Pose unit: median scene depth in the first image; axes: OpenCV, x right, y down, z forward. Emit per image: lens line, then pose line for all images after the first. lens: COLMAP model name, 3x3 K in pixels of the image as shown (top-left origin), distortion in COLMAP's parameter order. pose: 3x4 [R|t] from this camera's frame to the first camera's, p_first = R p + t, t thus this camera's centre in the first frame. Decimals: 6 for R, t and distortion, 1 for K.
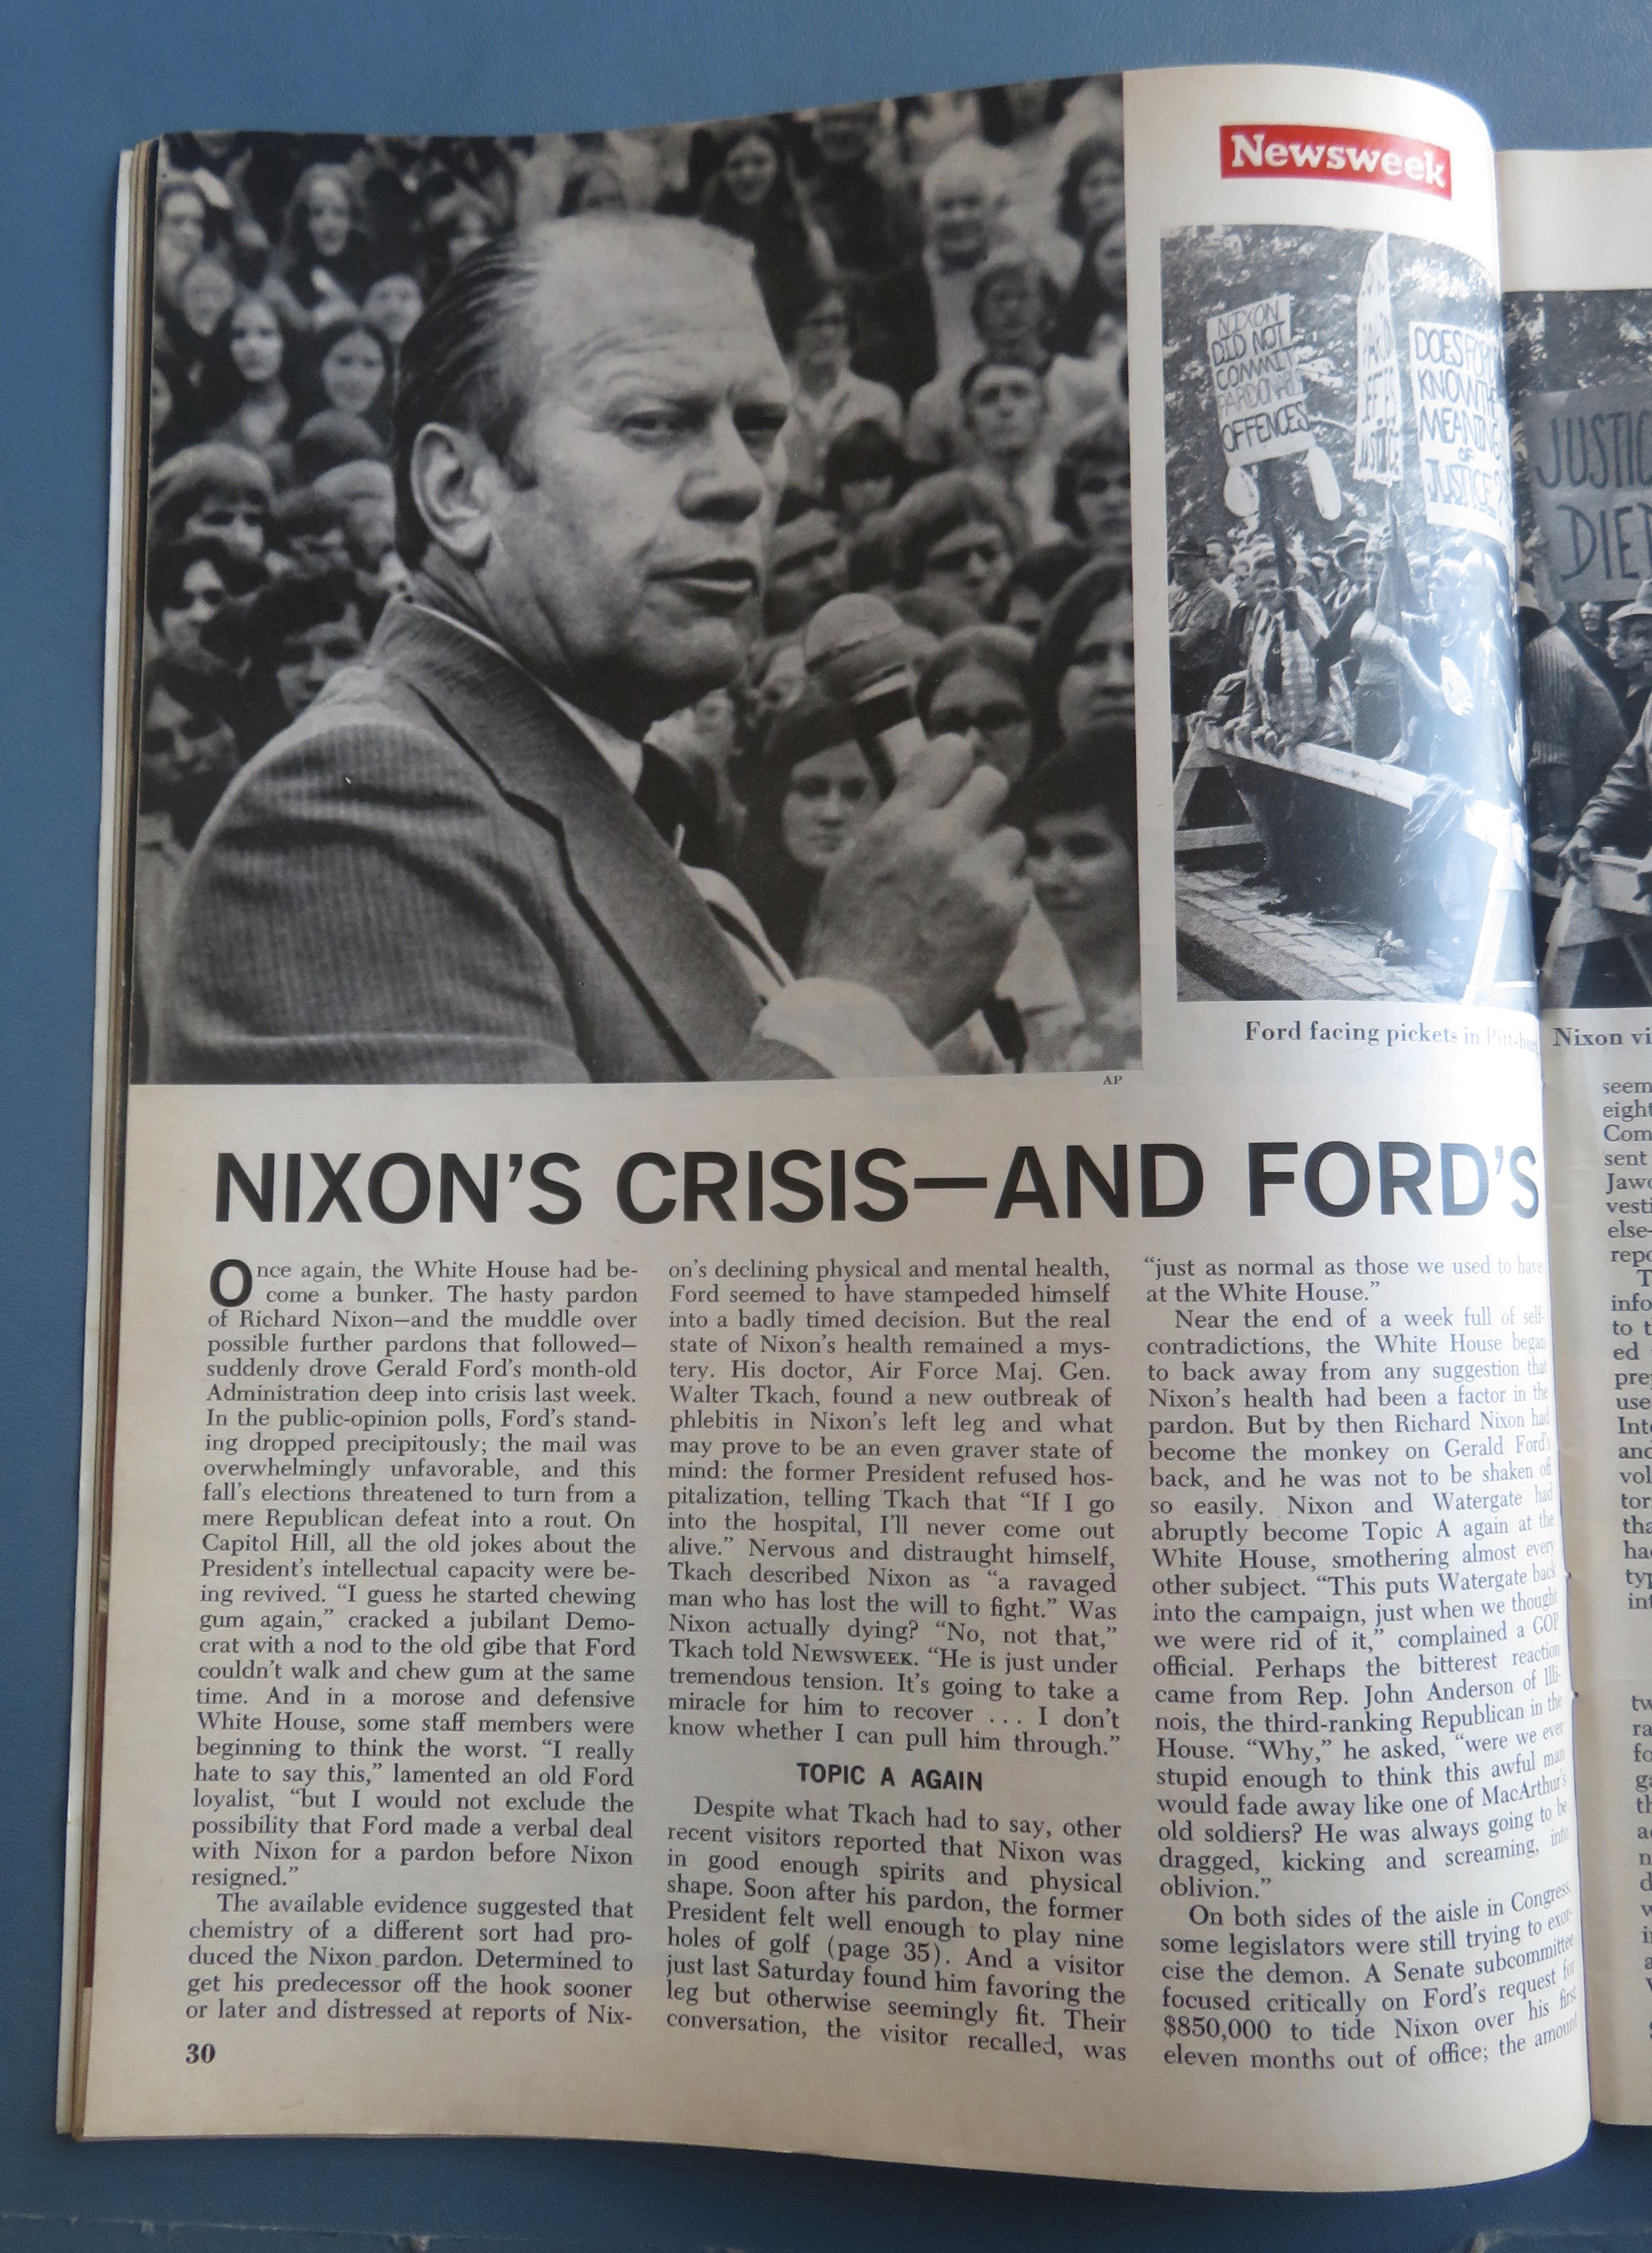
lens RADIAL K [[1027.0, 0, 826.0], [0, 1027.0, 1129.2], [0, 0, 1]] dist [-0.001679, 0.000206]
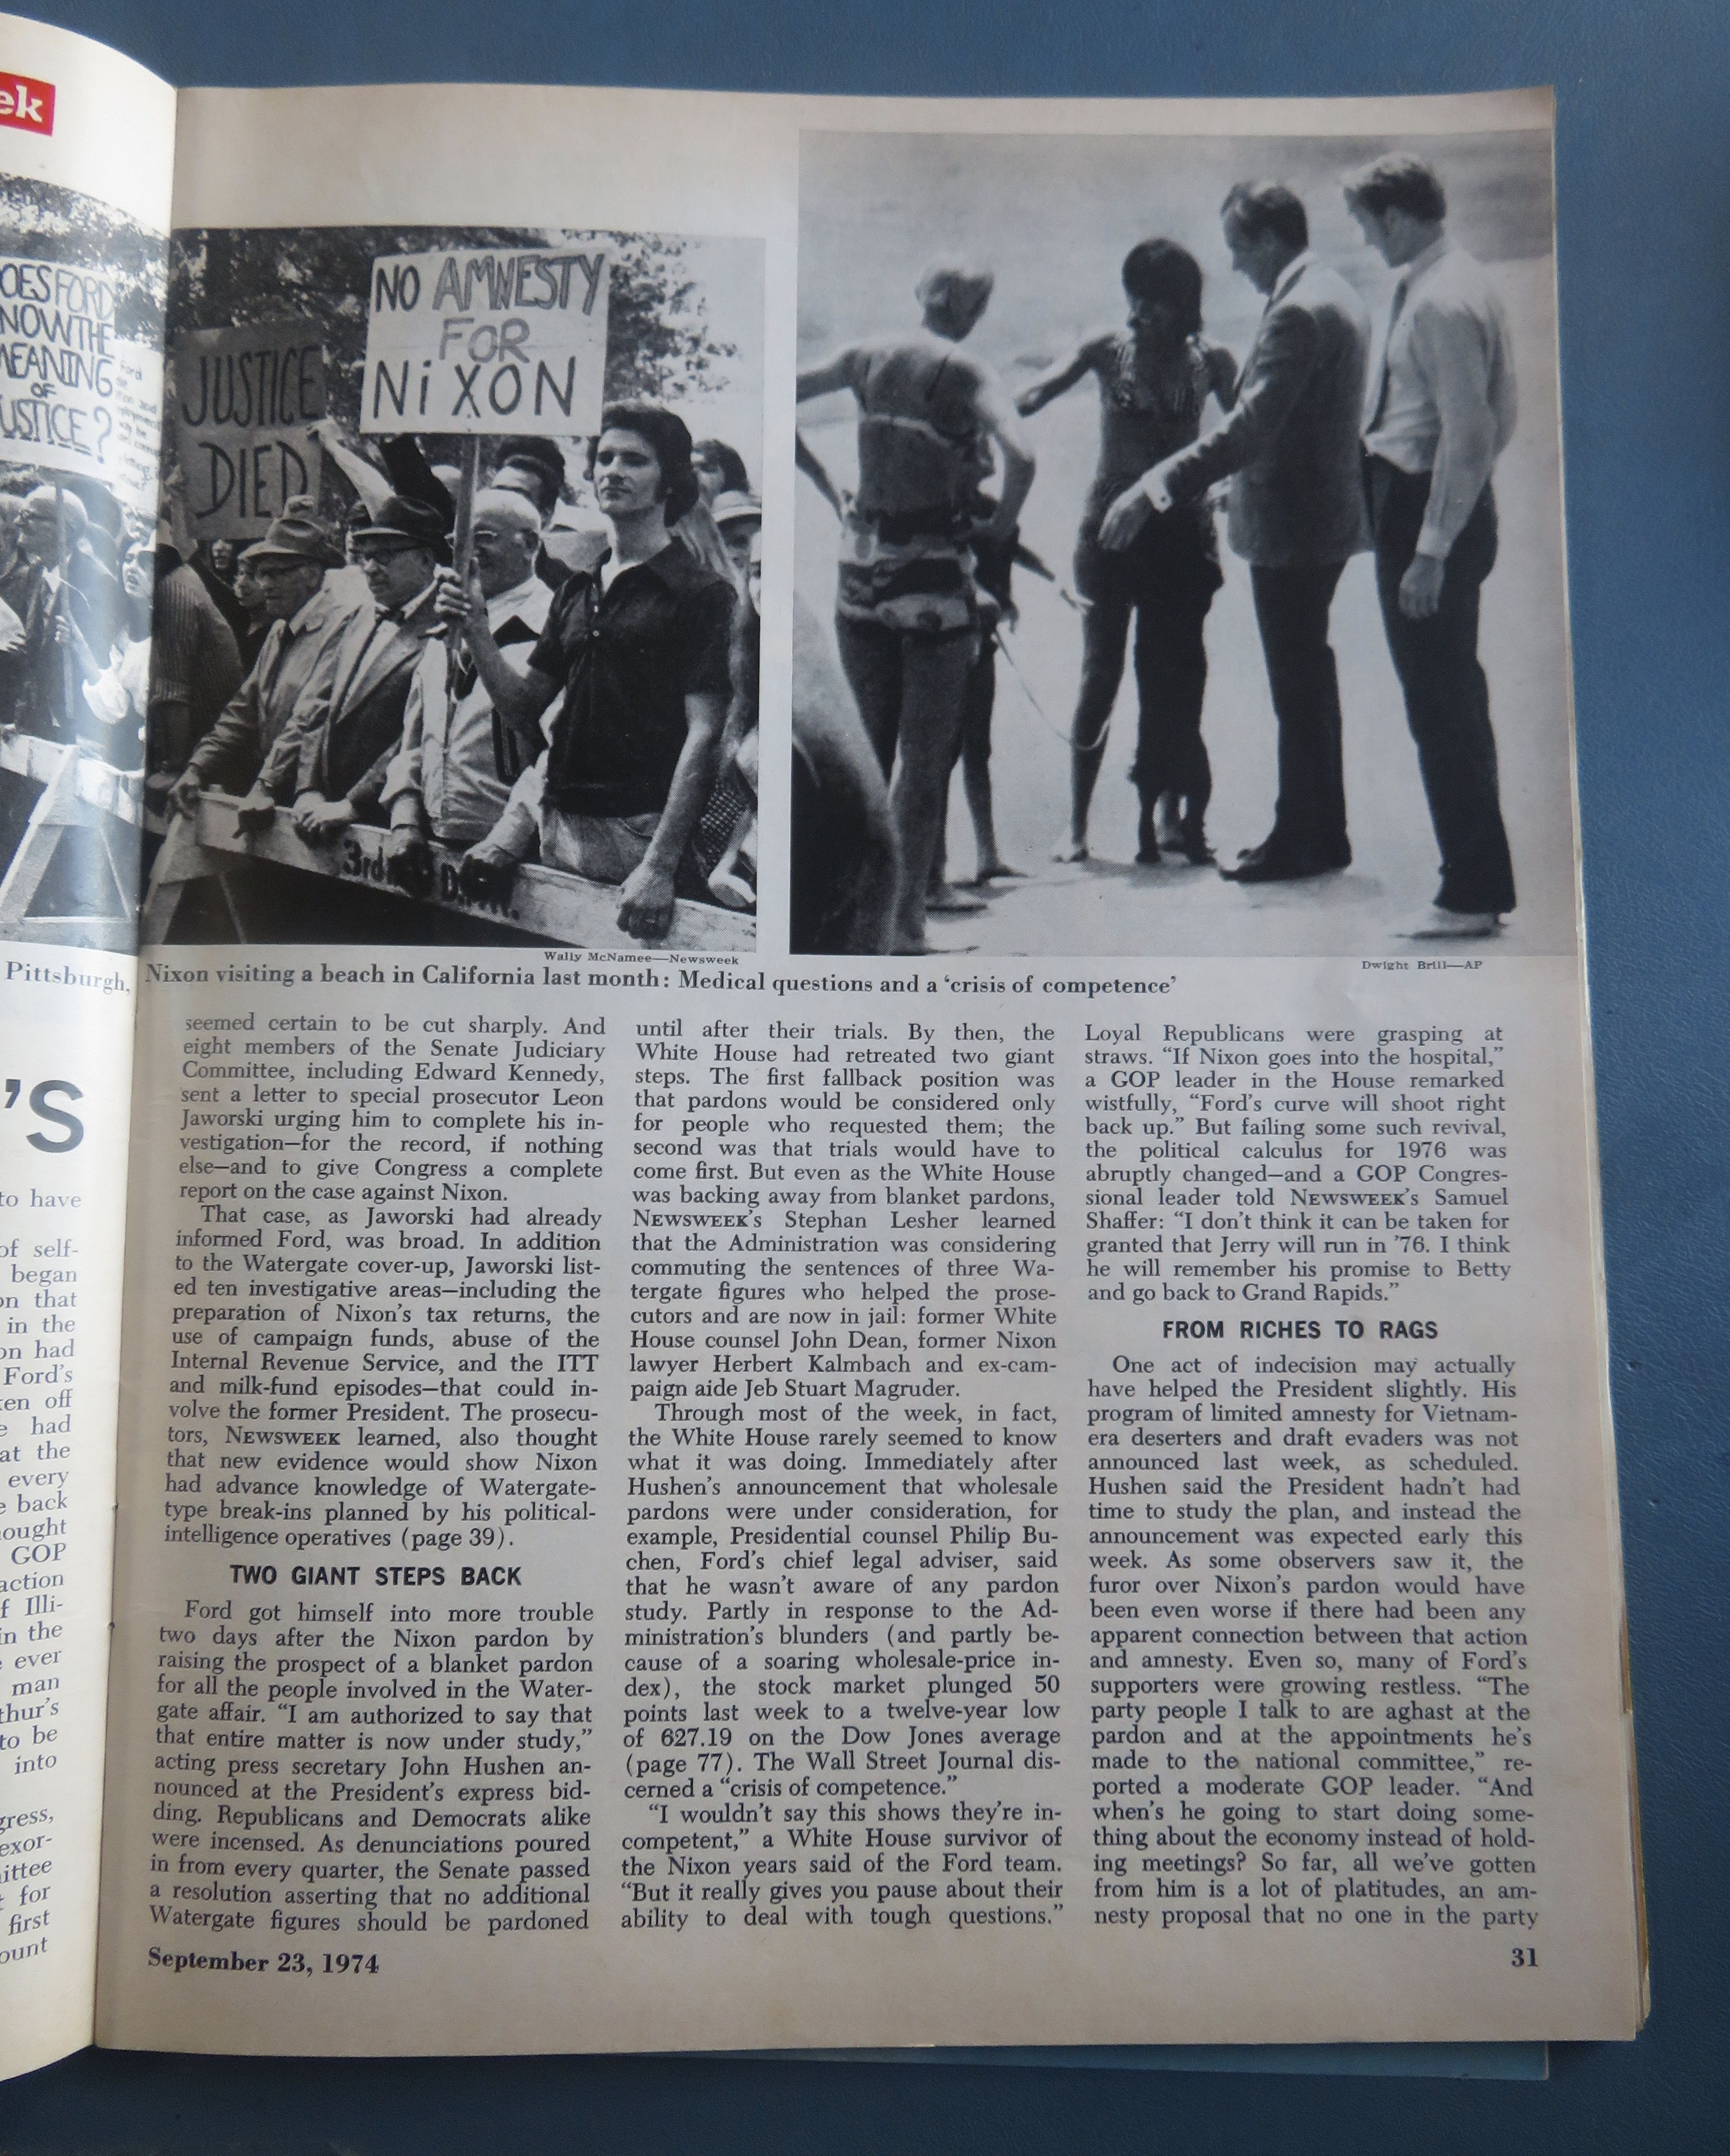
lens RADIAL K [[1009.2, 0, 865.2], [0, 1009.2, 1075.4], [0, 0, 1]] dist [-0.003750, 0.000700]
pose [[0.999844, 0.017674, -0.000221, 1.398235], [-0.017672, 0.999824, 0.006337, -0.008084], [0.000333, -0.006332, 0.999980, 0.012535]]
